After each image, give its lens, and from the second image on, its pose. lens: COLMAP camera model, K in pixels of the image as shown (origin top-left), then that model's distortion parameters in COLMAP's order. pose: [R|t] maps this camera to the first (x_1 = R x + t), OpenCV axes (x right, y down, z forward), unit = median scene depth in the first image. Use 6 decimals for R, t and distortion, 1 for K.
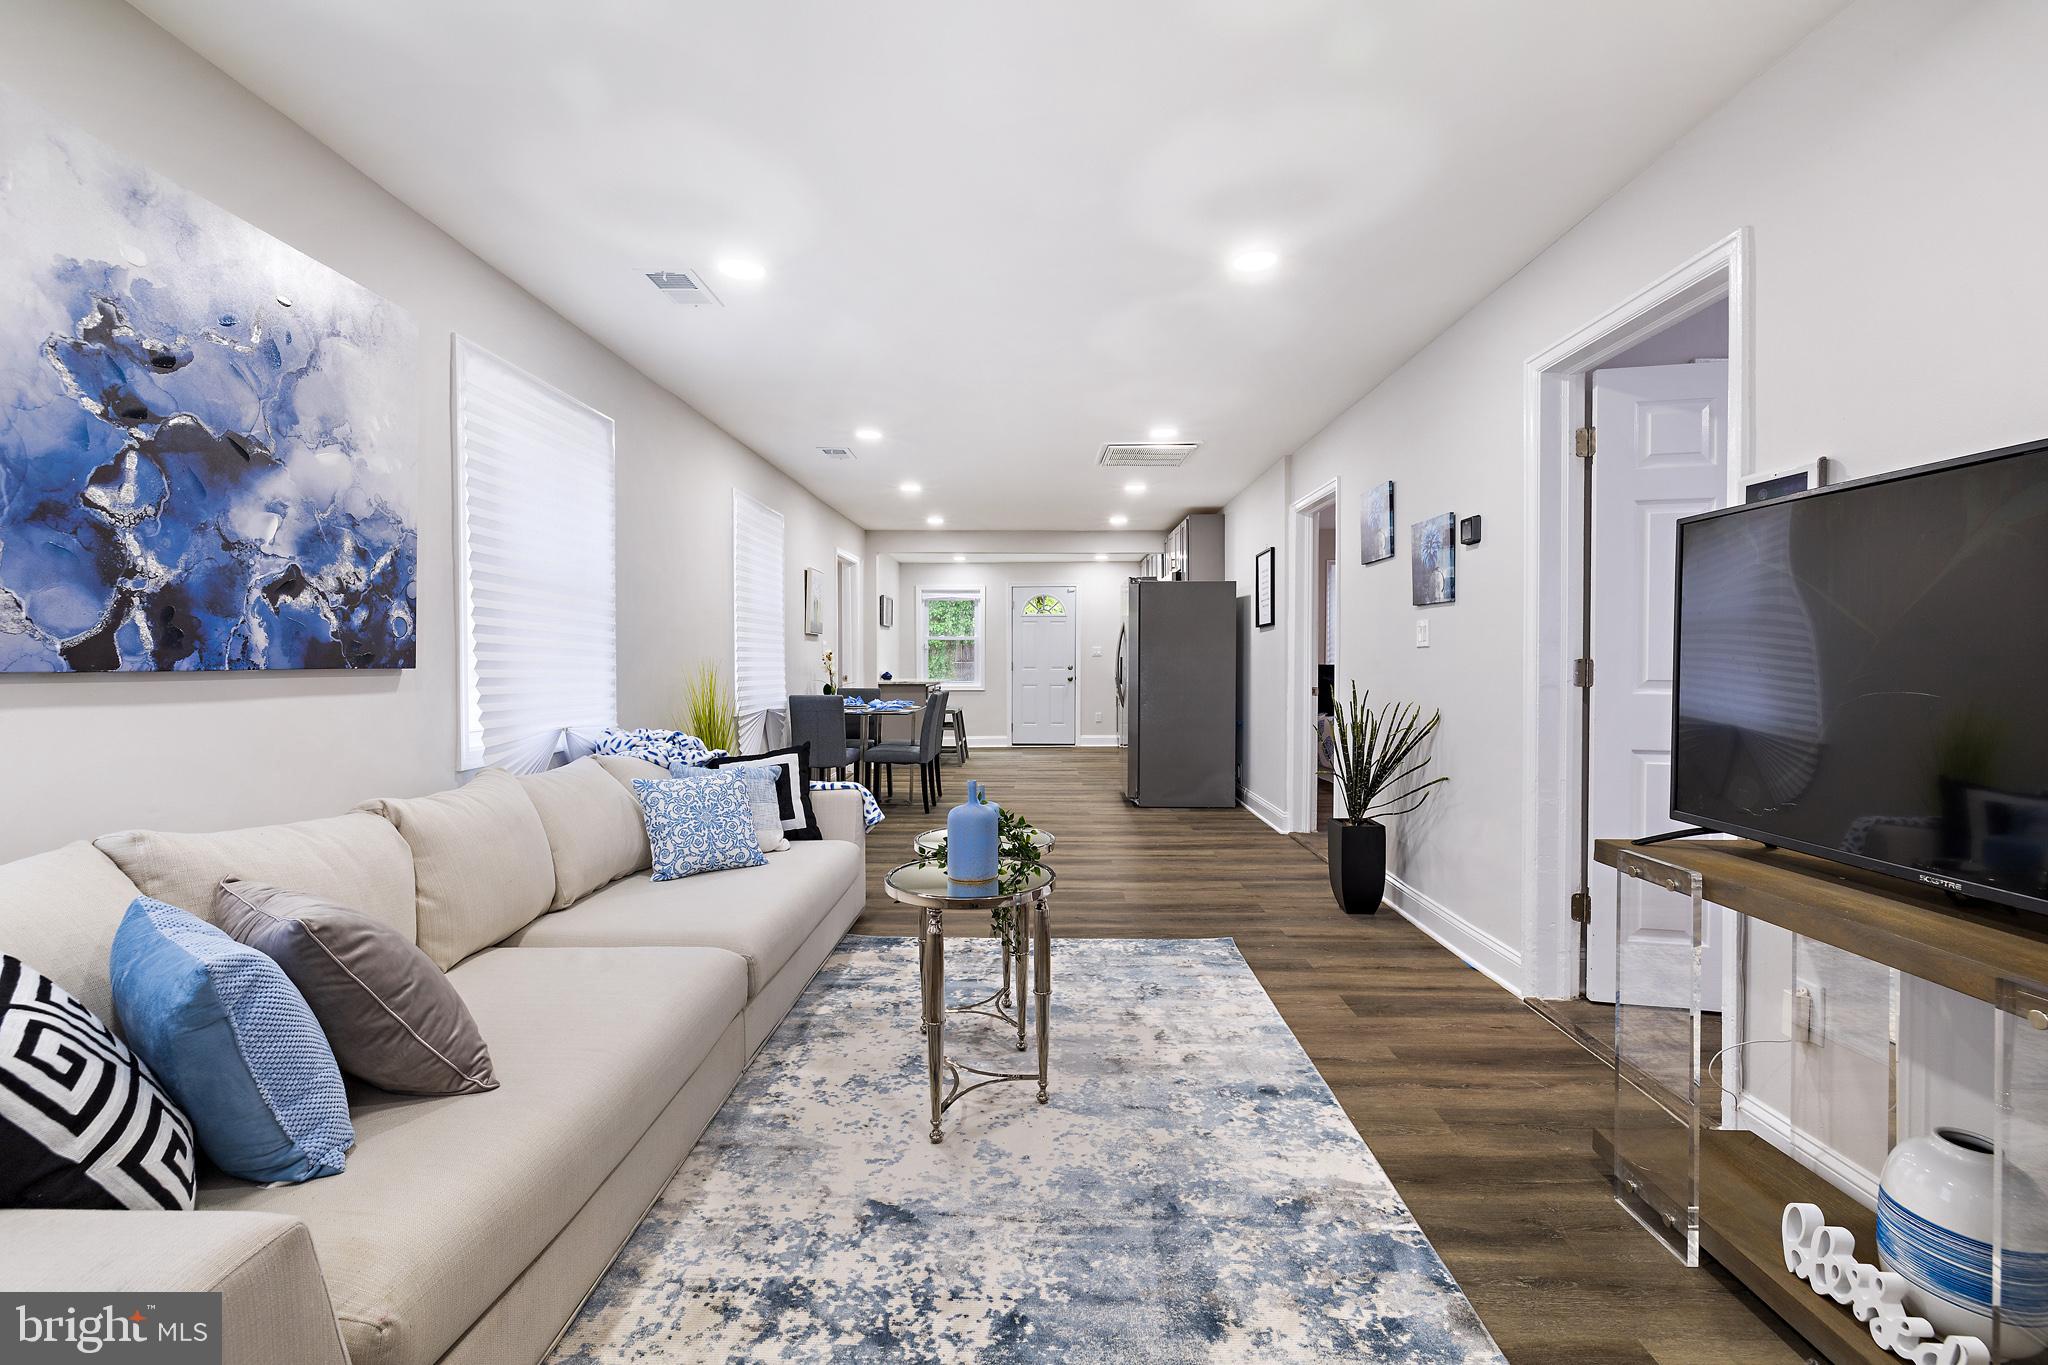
lens RADIAL K [[856.7, 0, 1019.7], [0, 856.7, 669.5], [0, 0, 1]] dist [-0.001505, 0.000234]
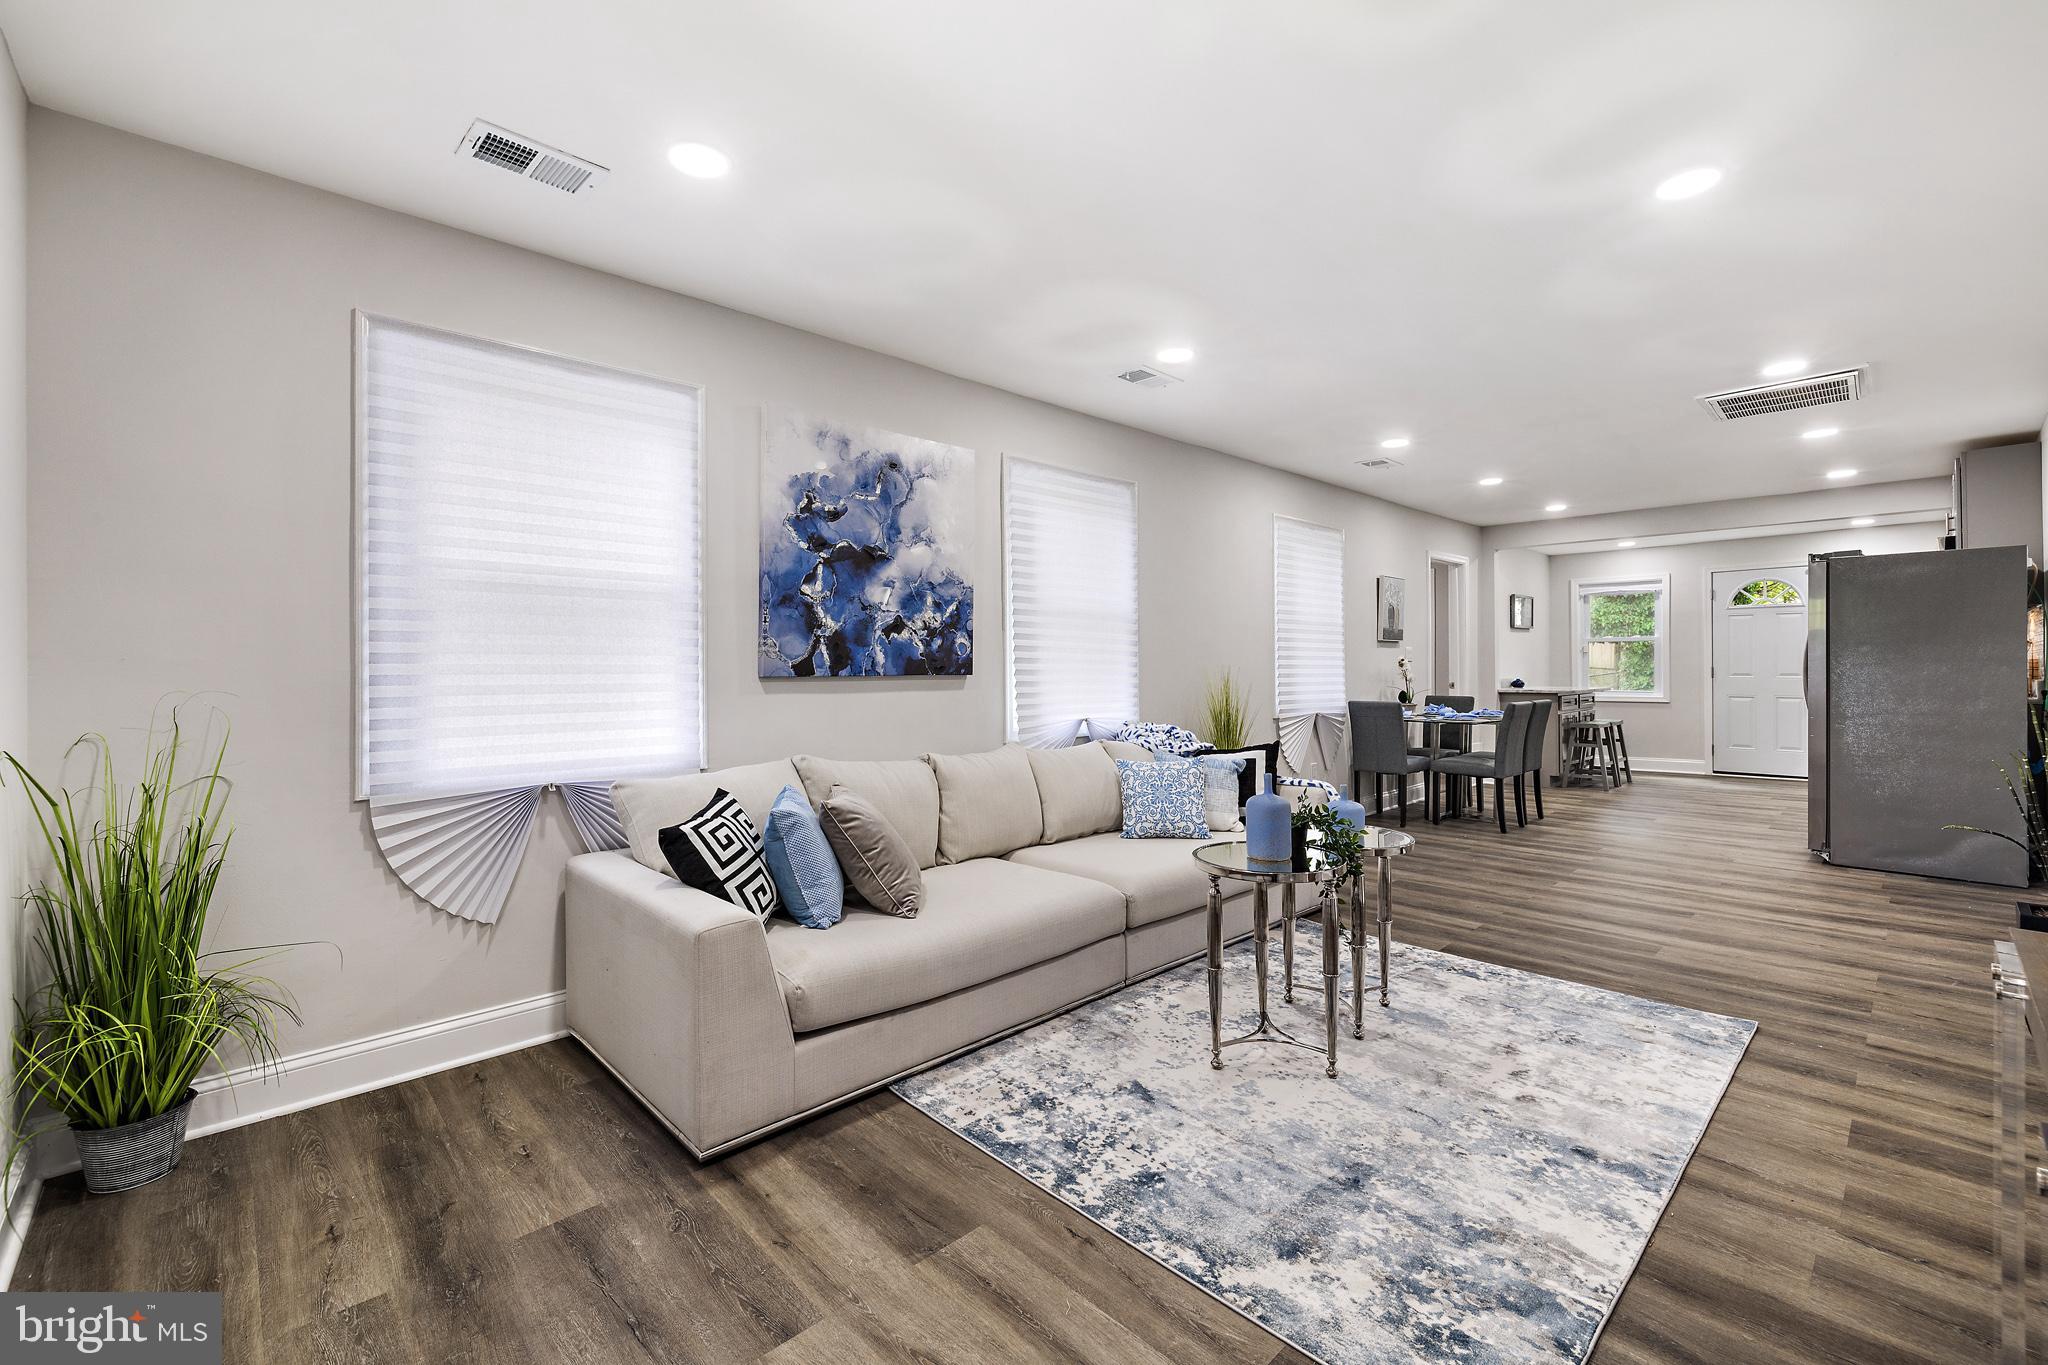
lens RADIAL K [[856.7, 0, 1019.3], [0, 856.7, 671.9], [0, 0, 1]] dist [-0.001505, 0.000234]
pose [[0.702814, -0.000155, -0.711373, 0.522336], [-0.002810, 0.999992, -0.002994, -0.002525], [0.711368, 0.004103, 0.702808, -0.044234]]
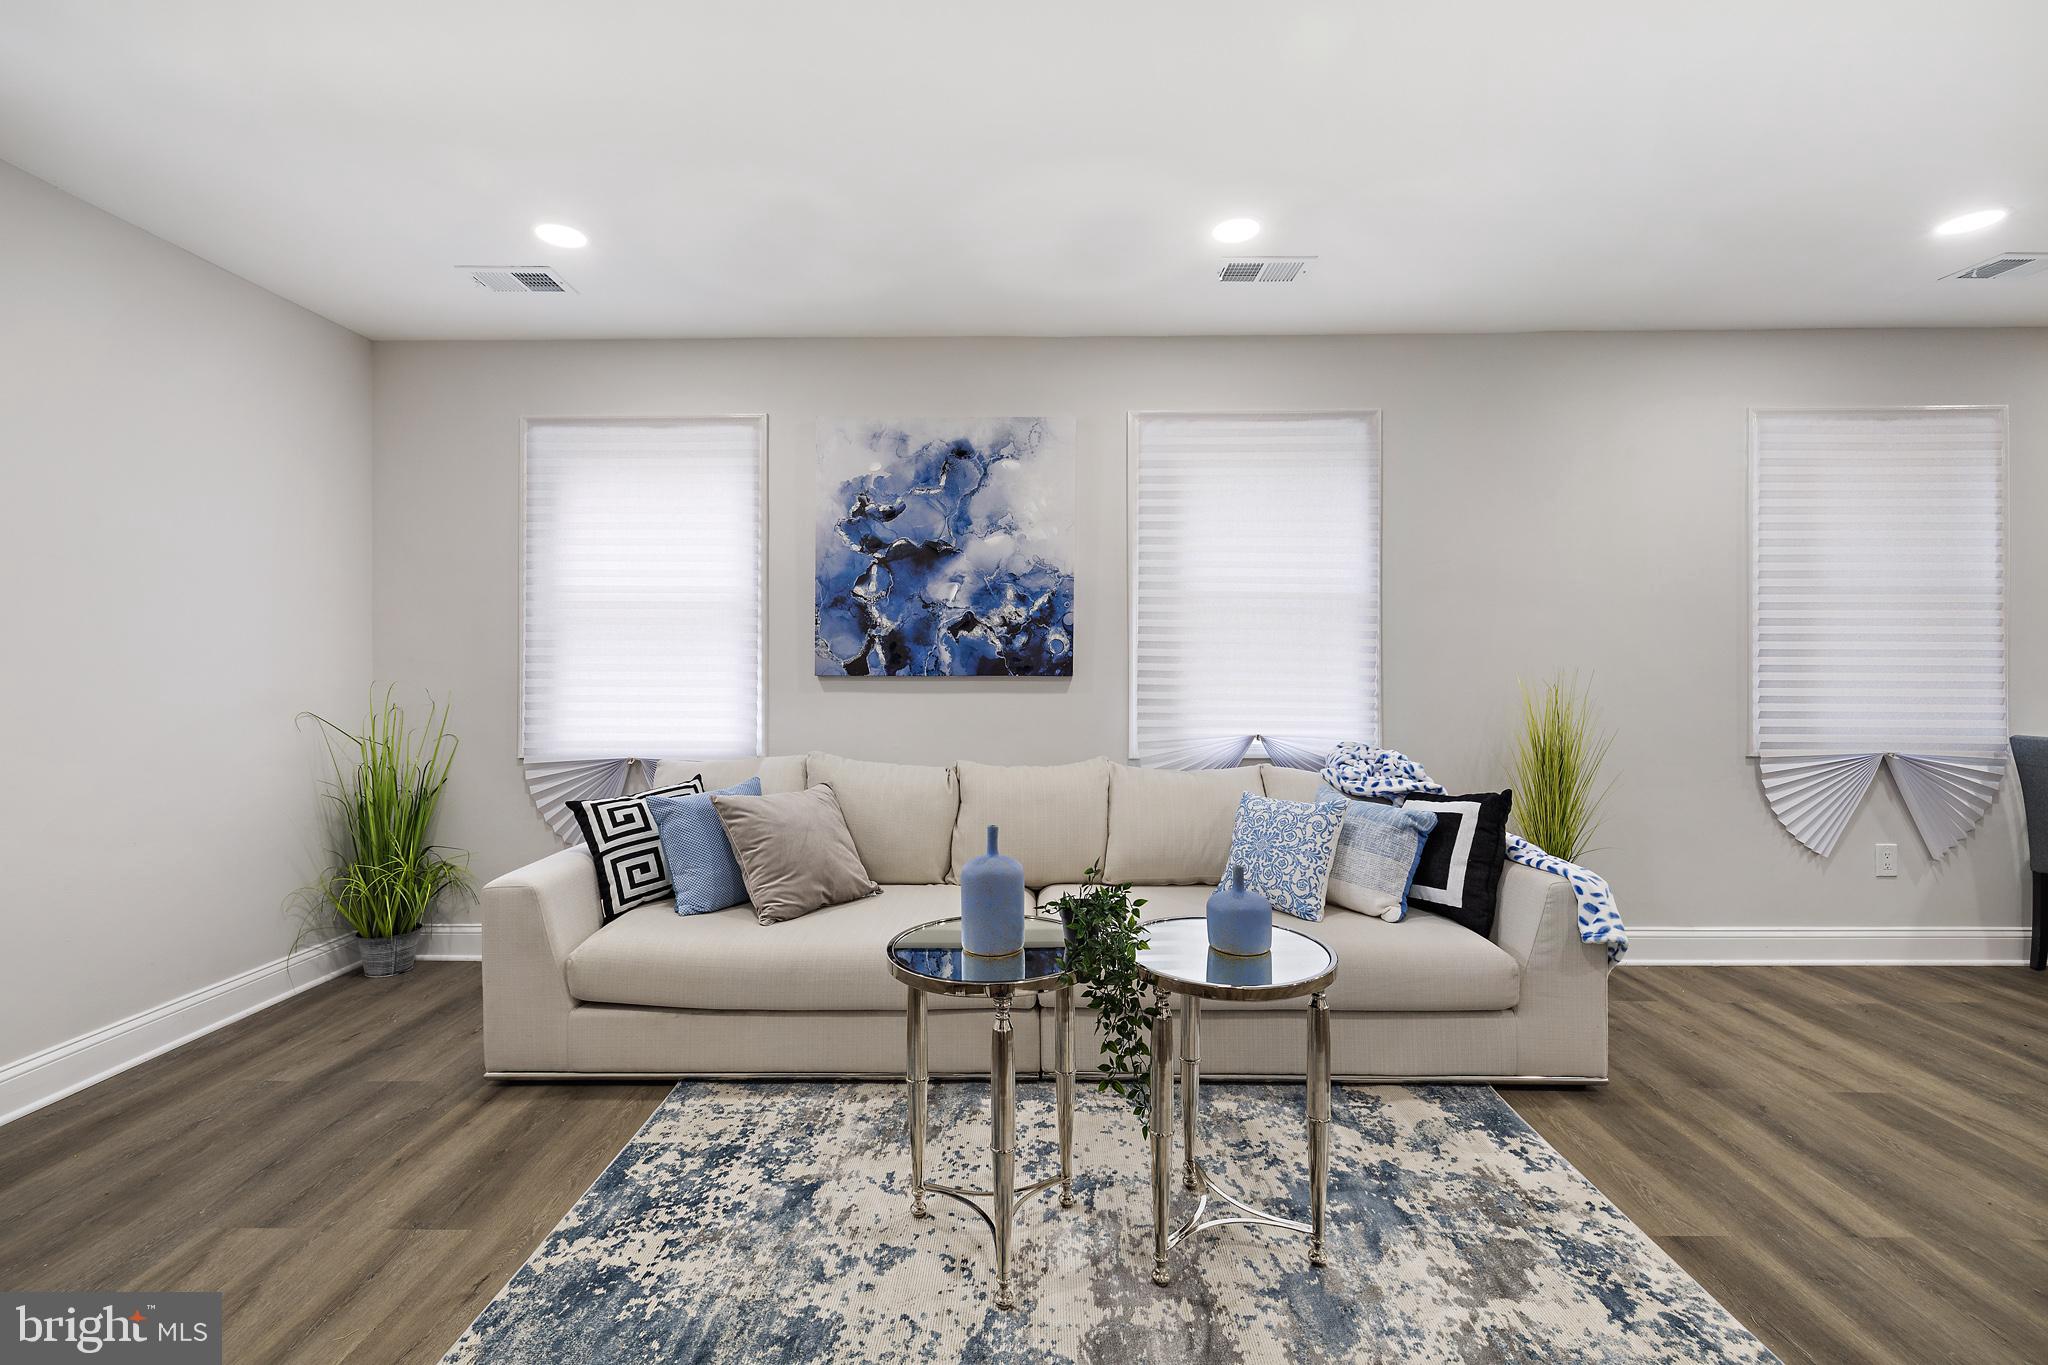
lens RADIAL K [[856.7, 0, 1019.4], [0, 856.7, 669.4], [0, 0, 1]] dist [-0.001505, 0.000234]
pose [[0.009025, 0.003701, -0.999952, 0.729640], [-0.011139, 0.999931, 0.003600, -0.017711], [0.999897, 0.011106, 0.009066, 1.006869]]
